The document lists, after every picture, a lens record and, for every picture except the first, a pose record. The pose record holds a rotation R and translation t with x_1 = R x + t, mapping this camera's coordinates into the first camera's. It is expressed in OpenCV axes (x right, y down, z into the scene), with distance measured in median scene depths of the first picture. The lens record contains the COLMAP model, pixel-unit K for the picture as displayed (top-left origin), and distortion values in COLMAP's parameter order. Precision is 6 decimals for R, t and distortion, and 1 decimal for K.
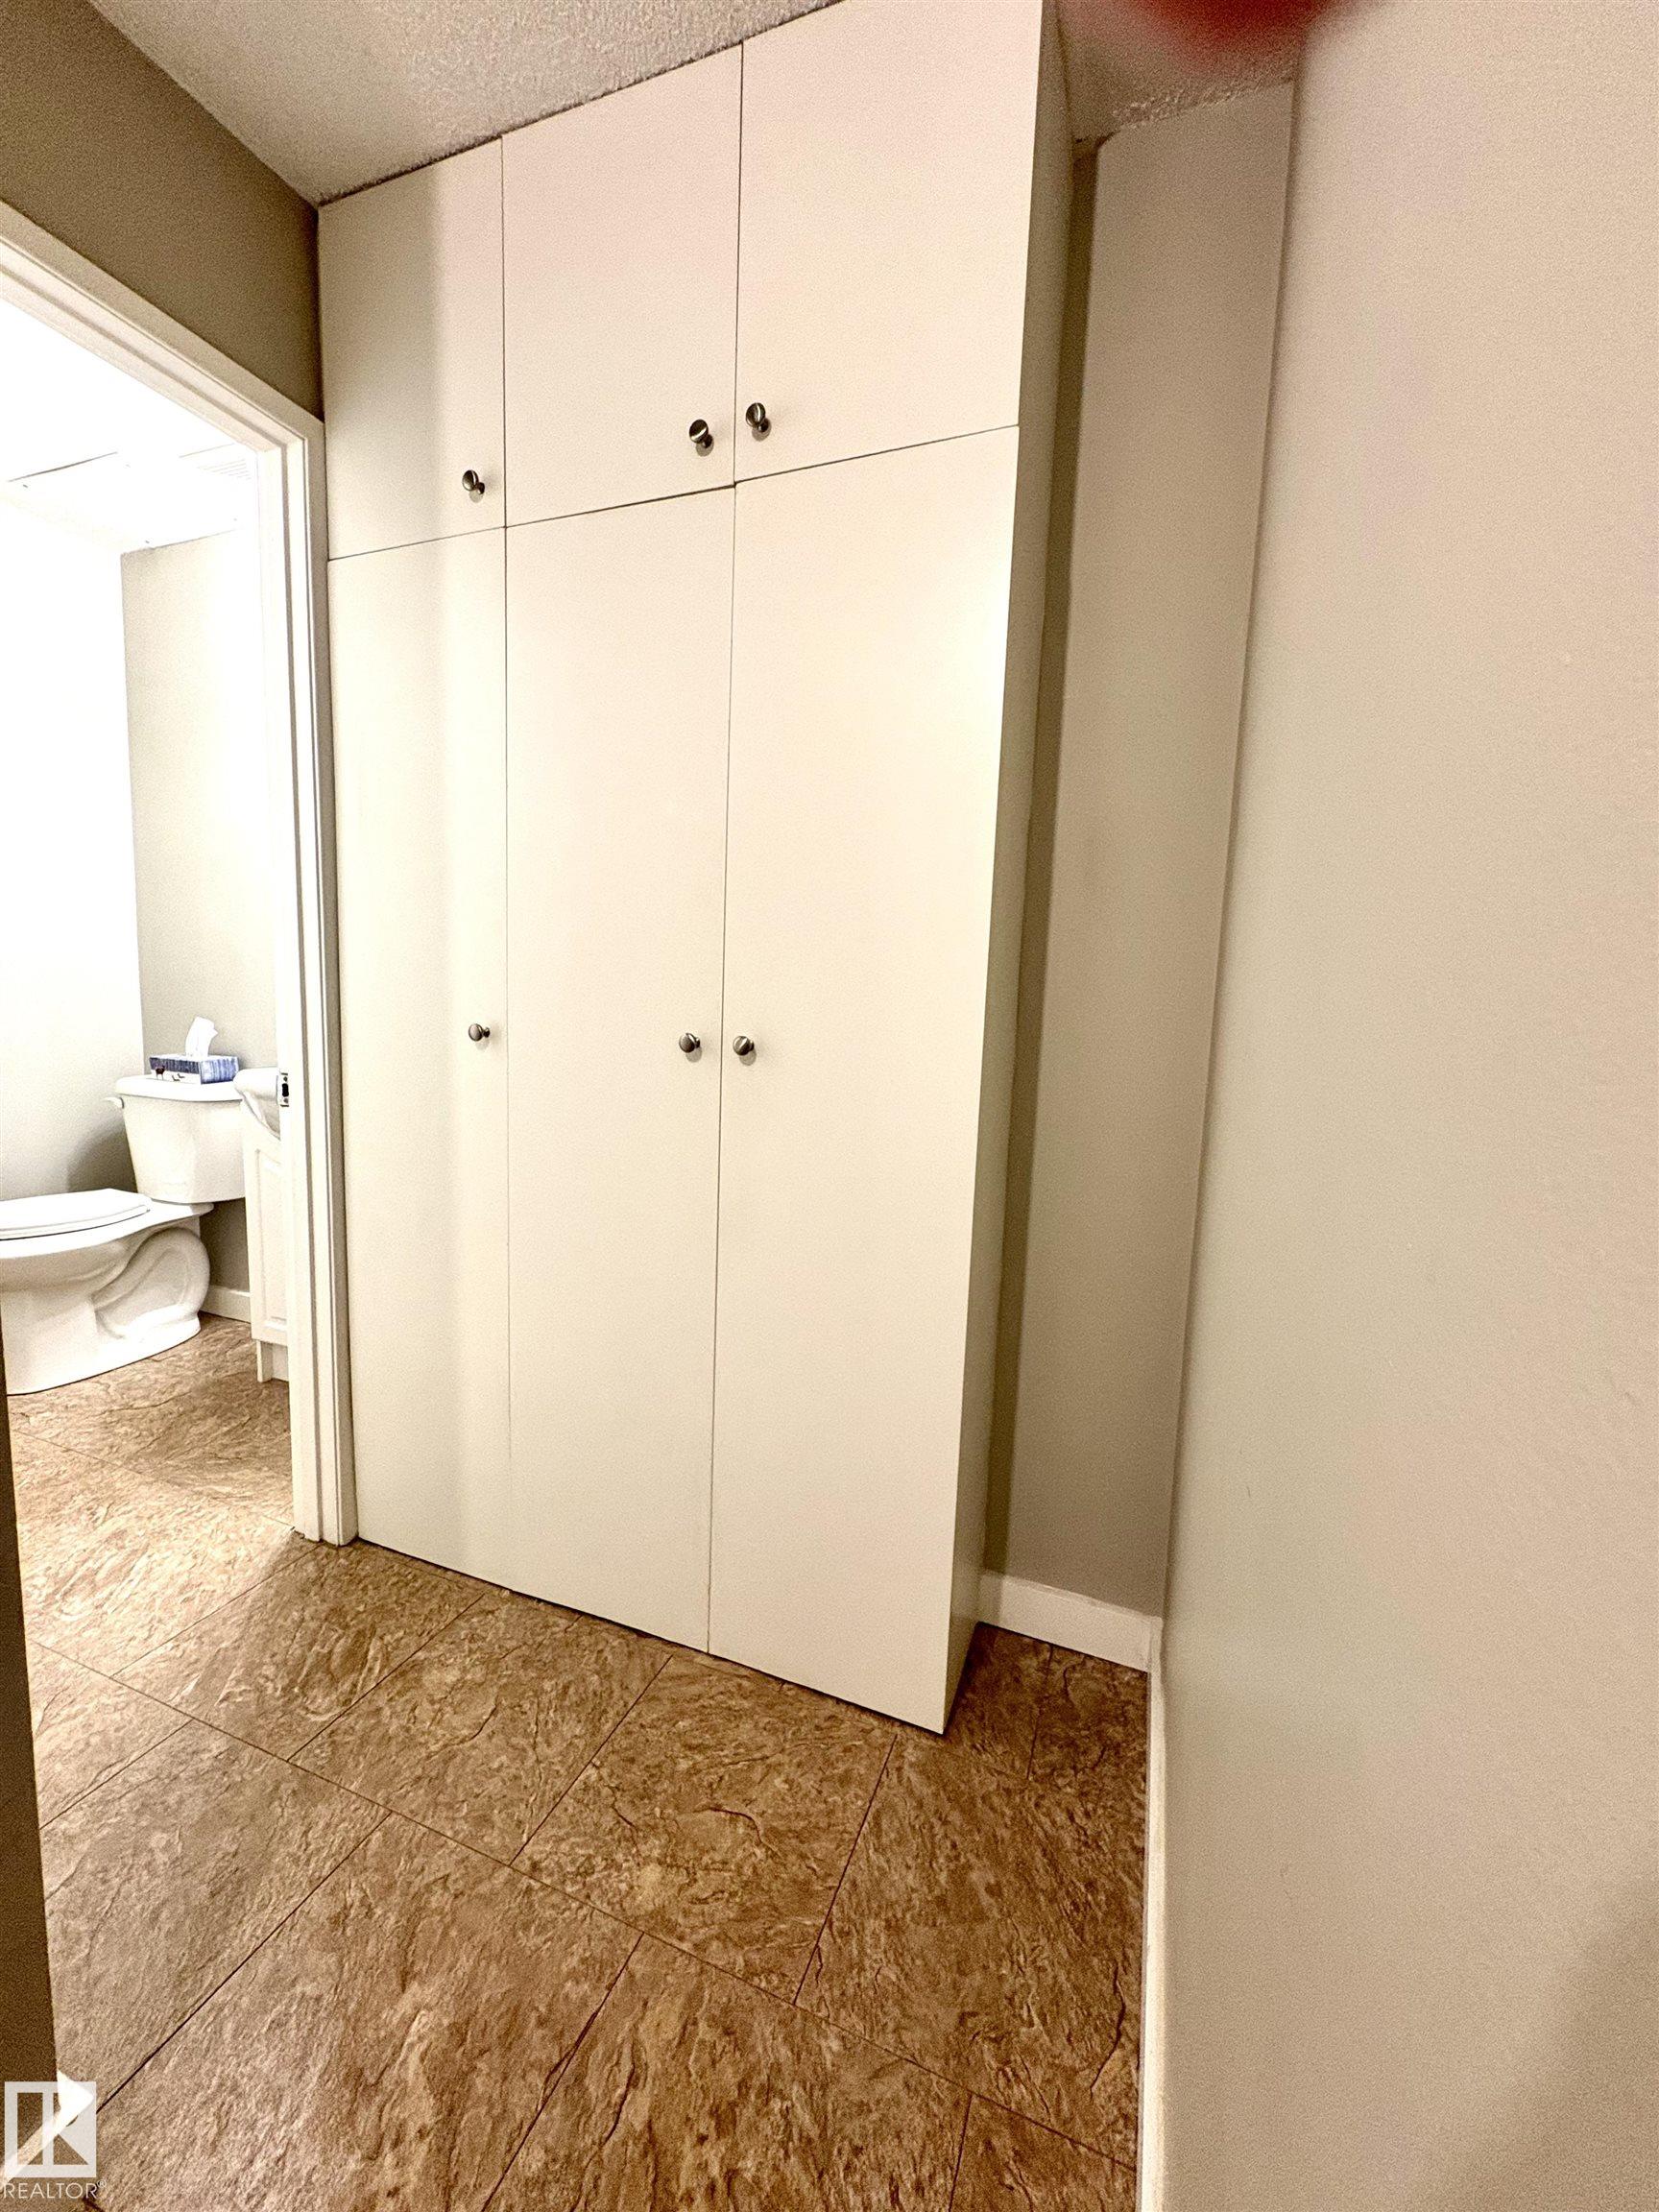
lens RADIAL K [[881.2, 0, 829.5], [0, 881.2, 1104.8], [0, 0, 1]] dist [0.000100, 0.000119]
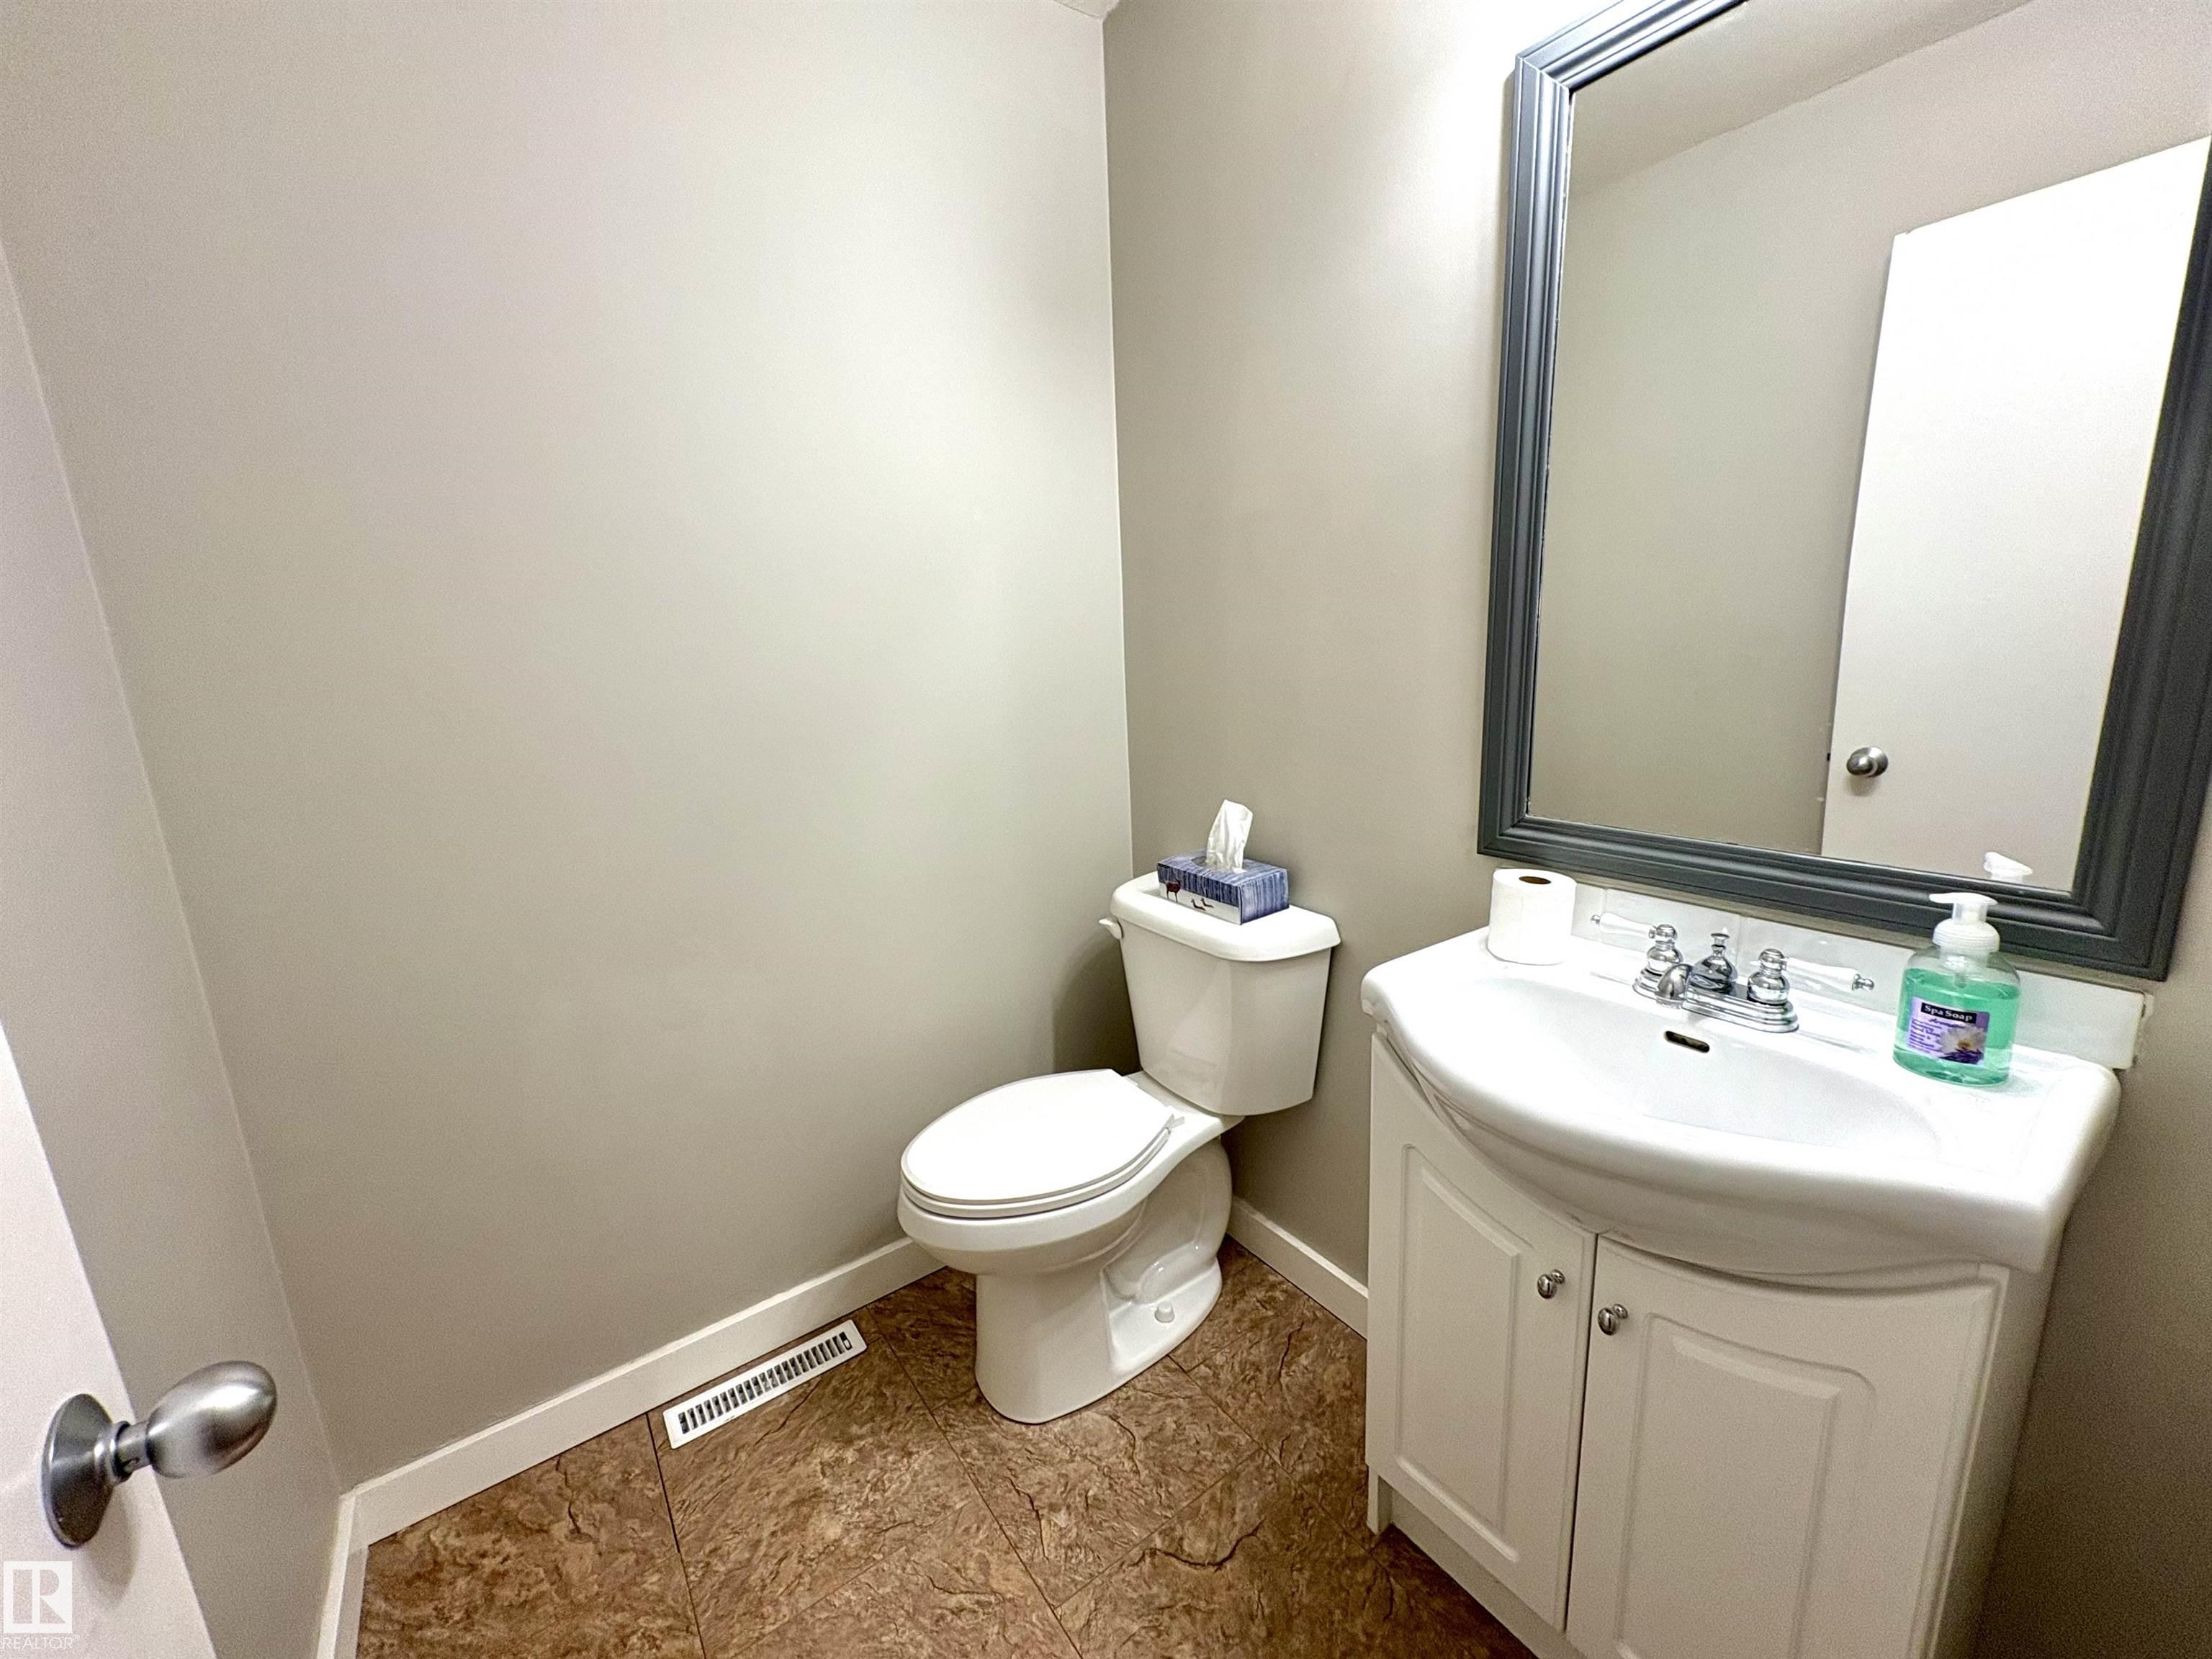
lens RADIAL K [[881.2, 0, 1104.3], [0, 881.2, 839.0], [0, 0, 1]] dist [0.000100, 0.000119]
pose [[0.829490, 0.047514, -0.556497, -0.468182], [0.015251, 0.994077, 0.107607, -0.141144], [0.558313, -0.097746, 0.823852, 0.480304]]
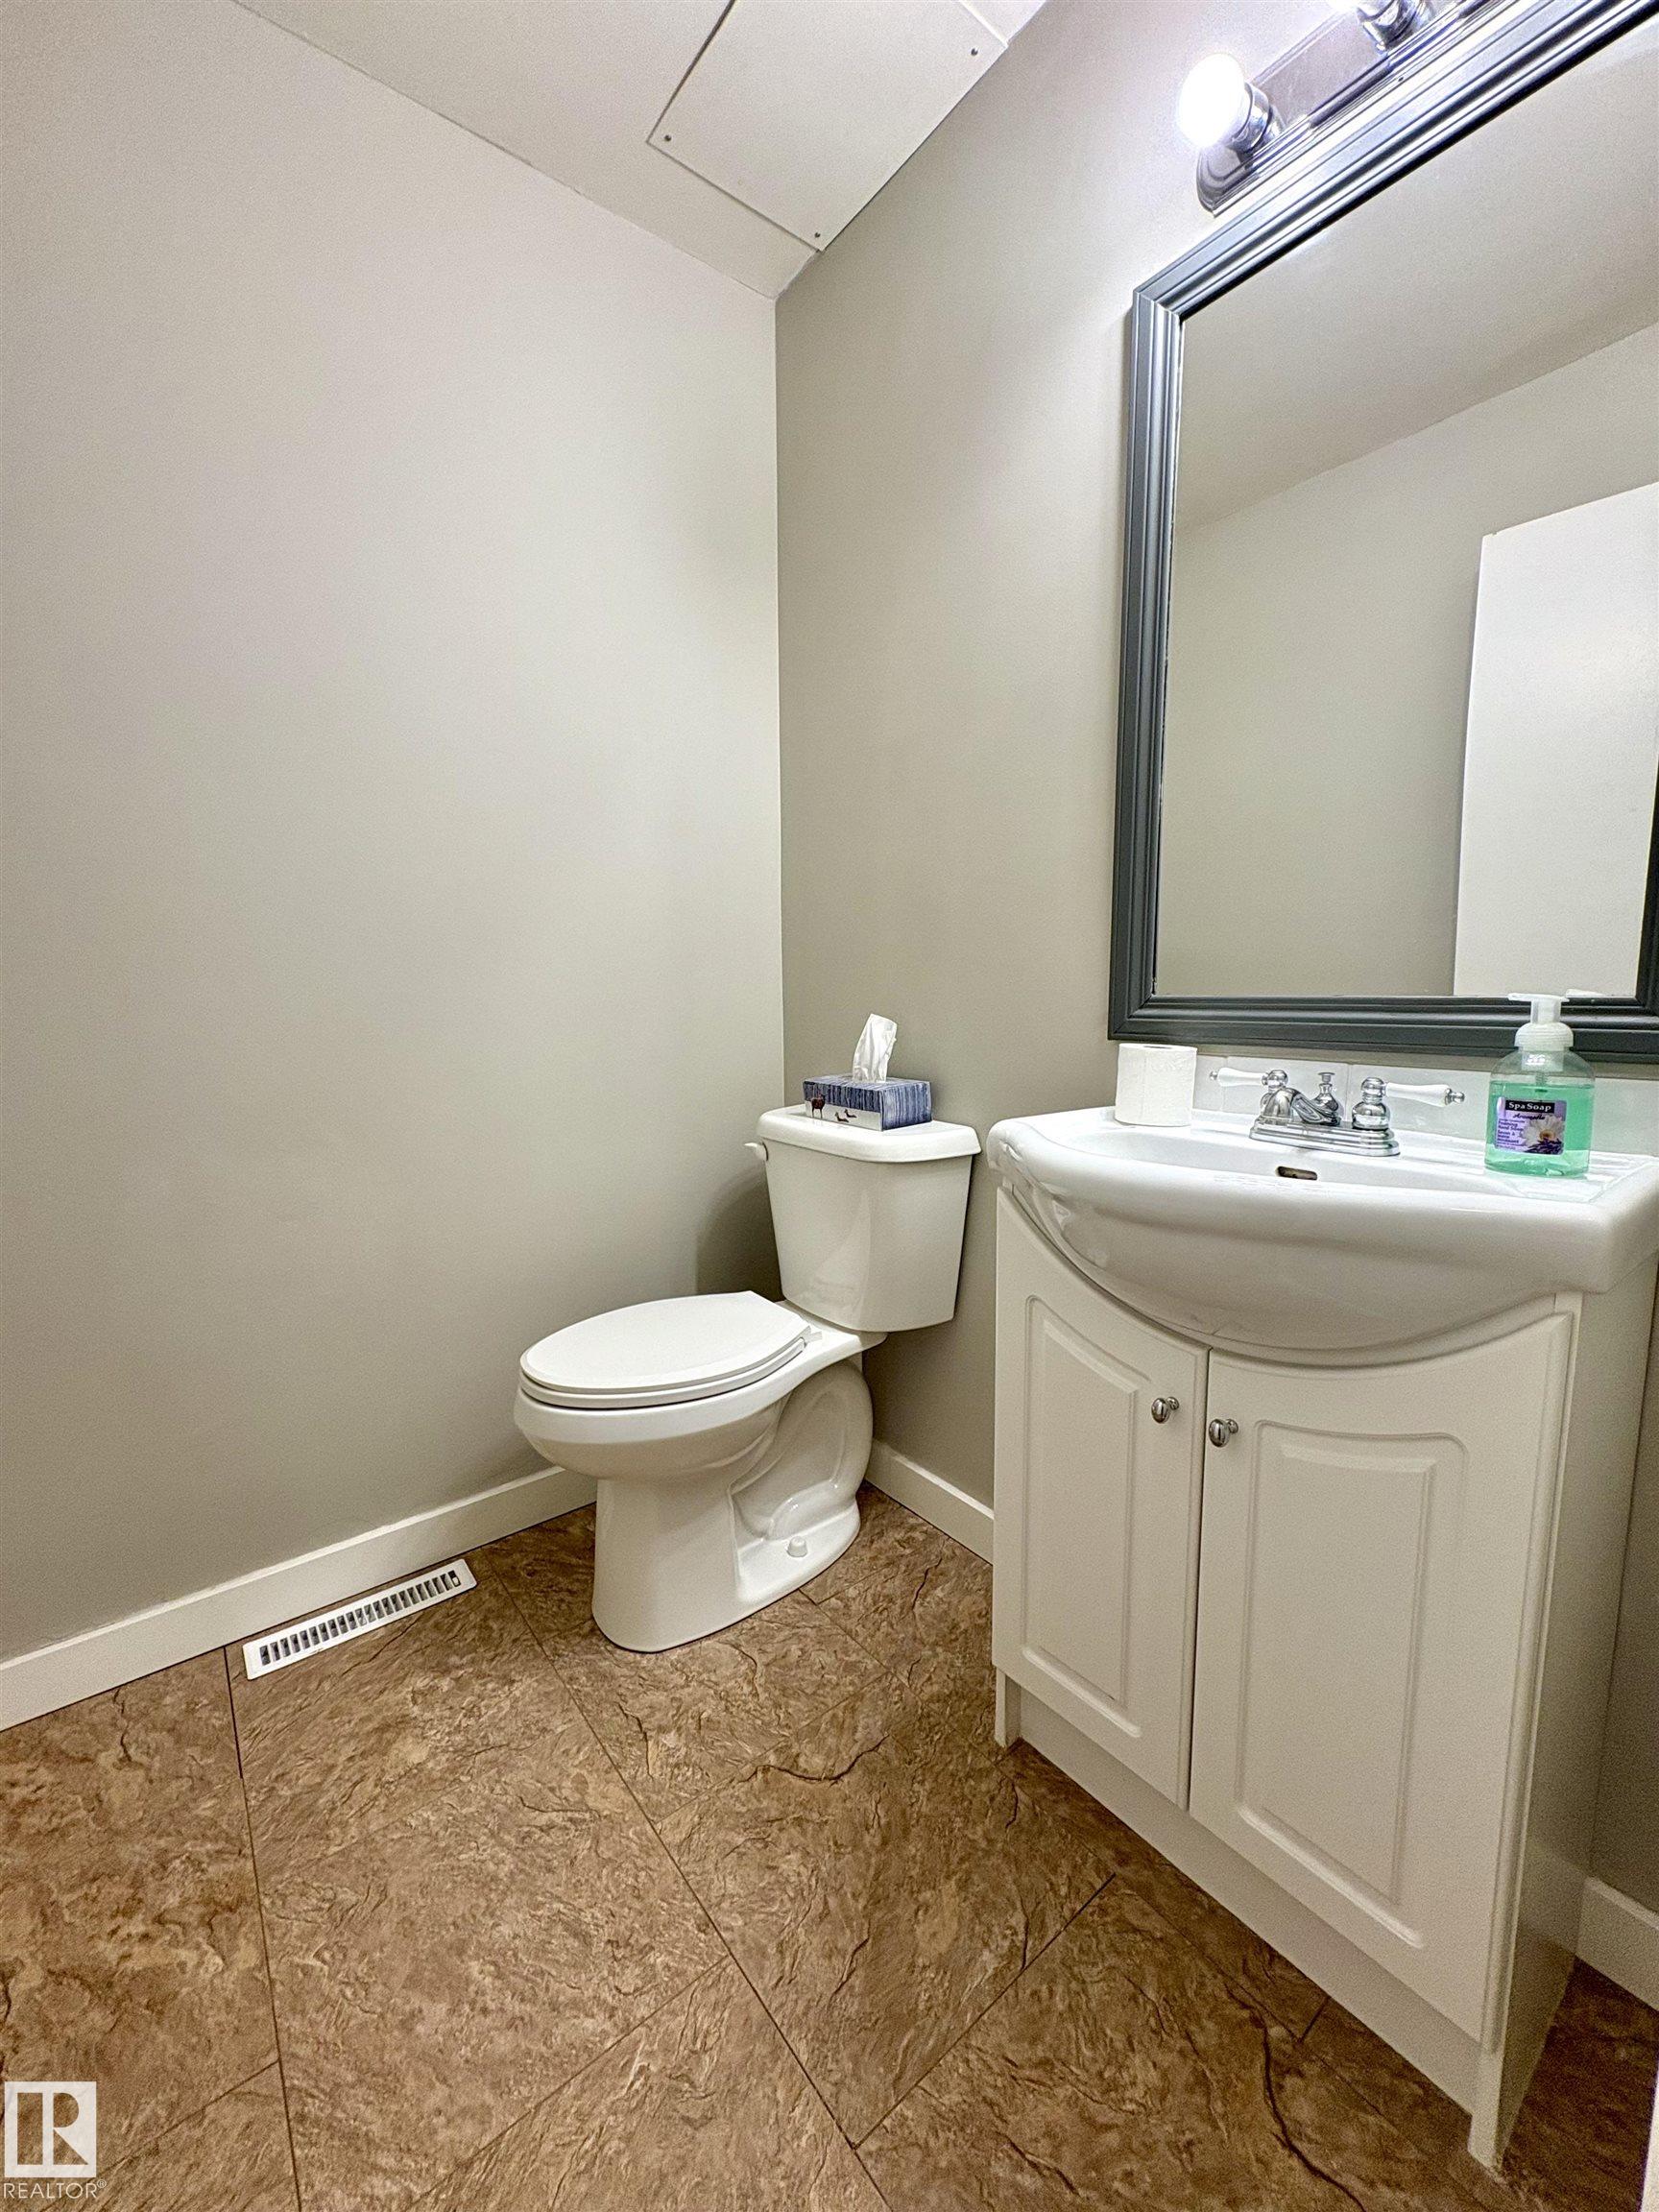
lens RADIAL K [[881.2, 0, 831.7], [0, 881.2, 1113.8], [0, 0, 1]] dist [0.000100, 0.000119]
pose [[0.857358, 0.026004, -0.514063, -0.445119], [-0.017383, 0.999616, 0.021575, -0.045540], [0.514426, -0.009561, 0.857481, 0.489611]]
